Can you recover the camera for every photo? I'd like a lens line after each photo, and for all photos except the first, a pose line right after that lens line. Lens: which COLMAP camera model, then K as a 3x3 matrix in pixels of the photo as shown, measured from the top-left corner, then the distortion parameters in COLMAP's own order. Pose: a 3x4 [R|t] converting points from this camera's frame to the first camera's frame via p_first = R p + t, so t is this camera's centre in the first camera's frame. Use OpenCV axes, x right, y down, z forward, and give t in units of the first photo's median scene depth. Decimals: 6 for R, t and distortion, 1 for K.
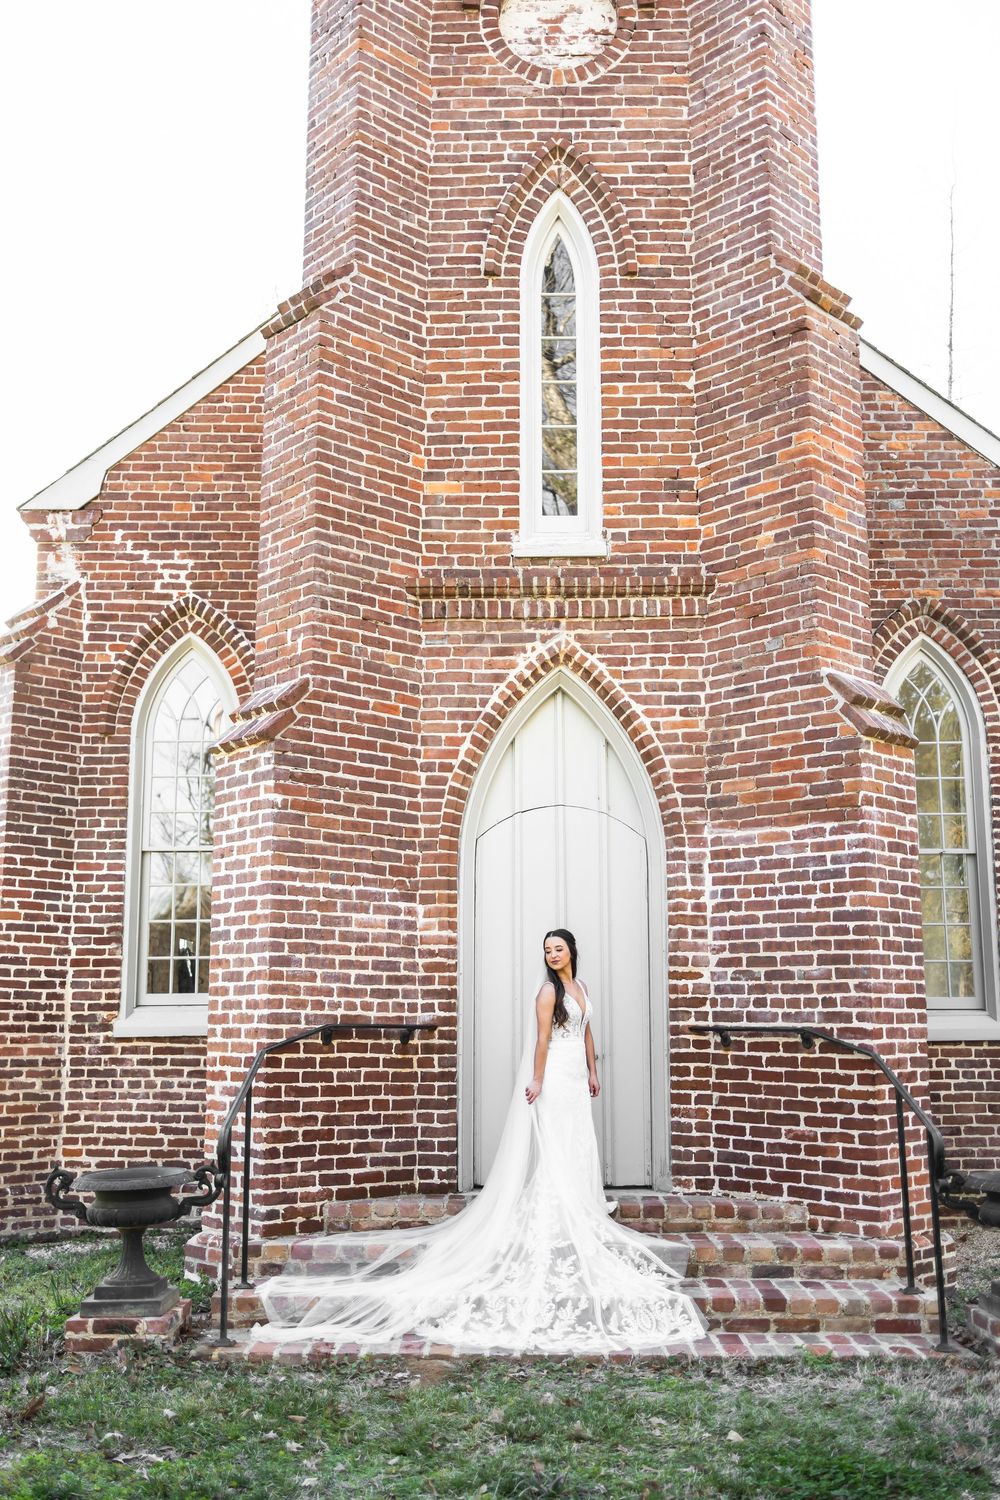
lens RADIAL K [[1538.1, 0, 495.2], [0, 1538.1, 745.8], [0, 0, 1]] dist [0.024493, -0.015788]
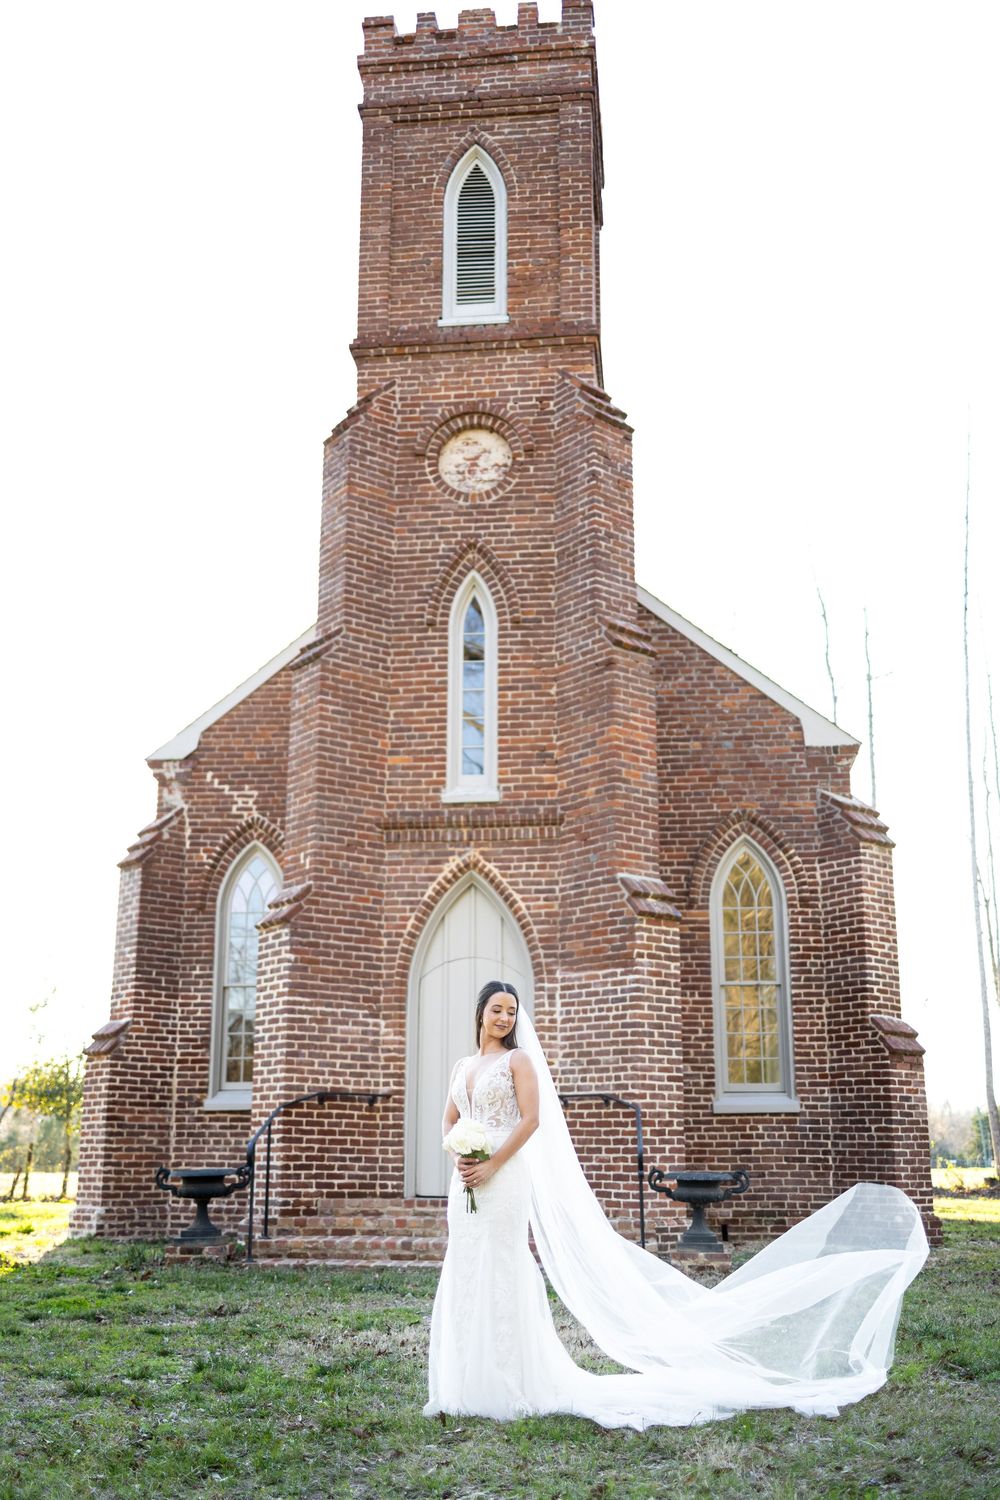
lens RADIAL K [[1710.1, 0, 504.4], [0, 1710.1, 728.6], [0, 0, 1]] dist [0.052520, 0.034704]
pose [[0.995205, -0.021224, -0.095480, 0.262482], [0.014299, 0.997256, -0.072637, -0.072307], [0.096760, 0.070924, 0.992778, -0.822493]]
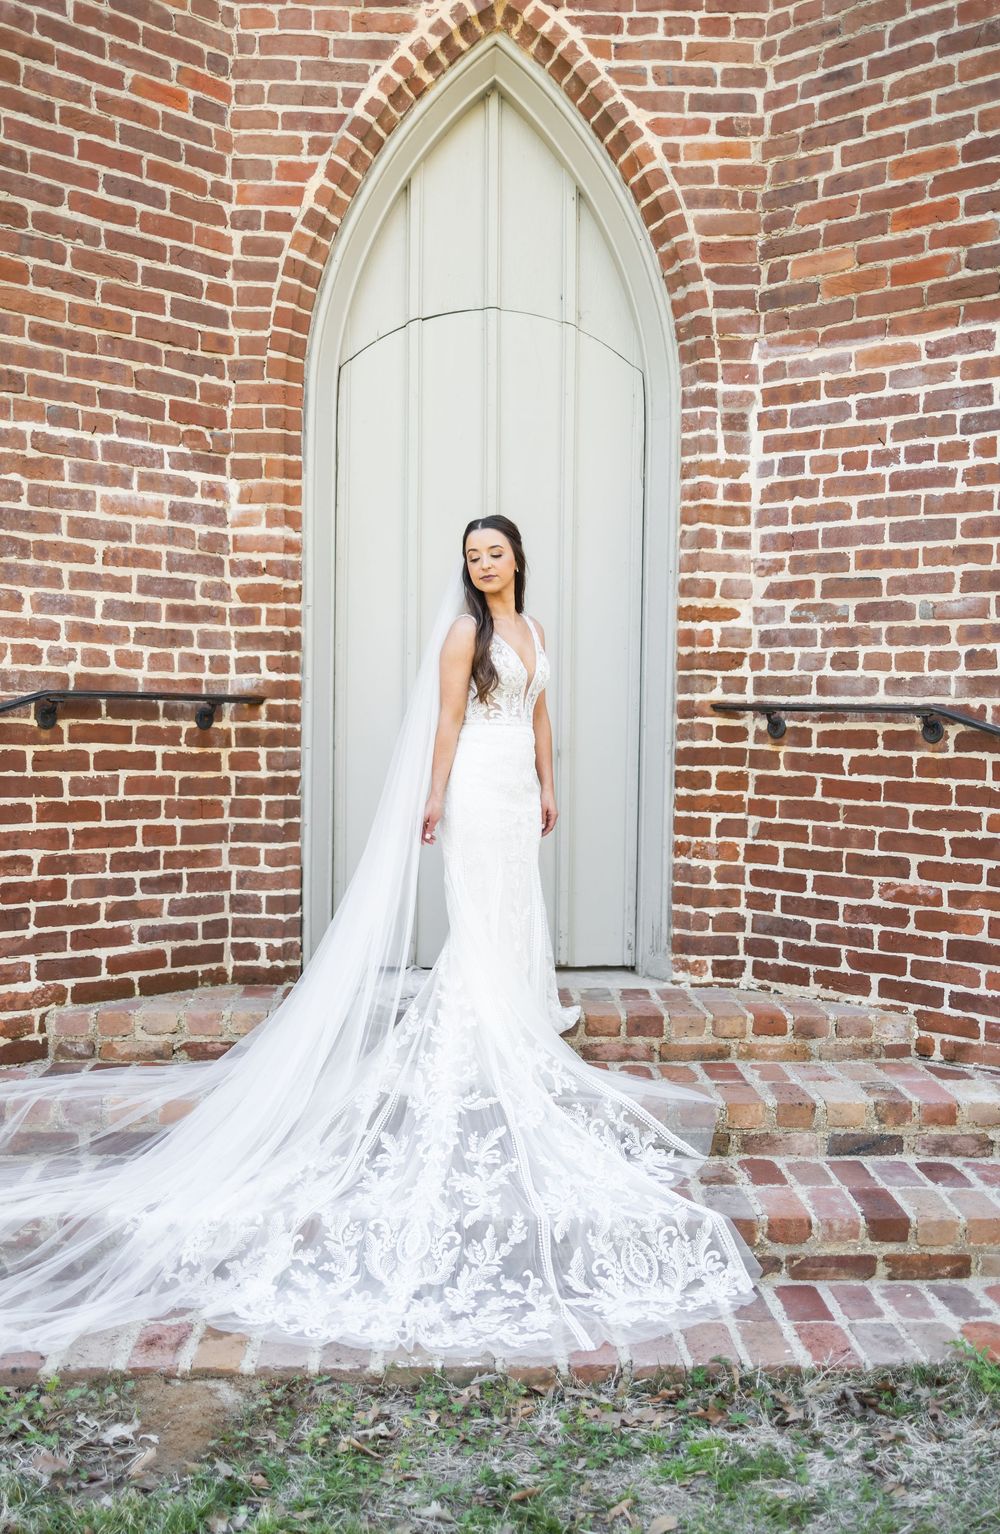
lens RADIAL K [[1574.1, 0, 500.0], [0, 1574.1, 767.0], [0, 0, 1]] dist [0.030004, -0.007989]
pose [[0.998956, 0.008323, 0.044920, 0.022031], [-0.017649, 0.977237, 0.211414, 0.083667], [-0.042138, -0.211986, 0.976364, 0.429482]]
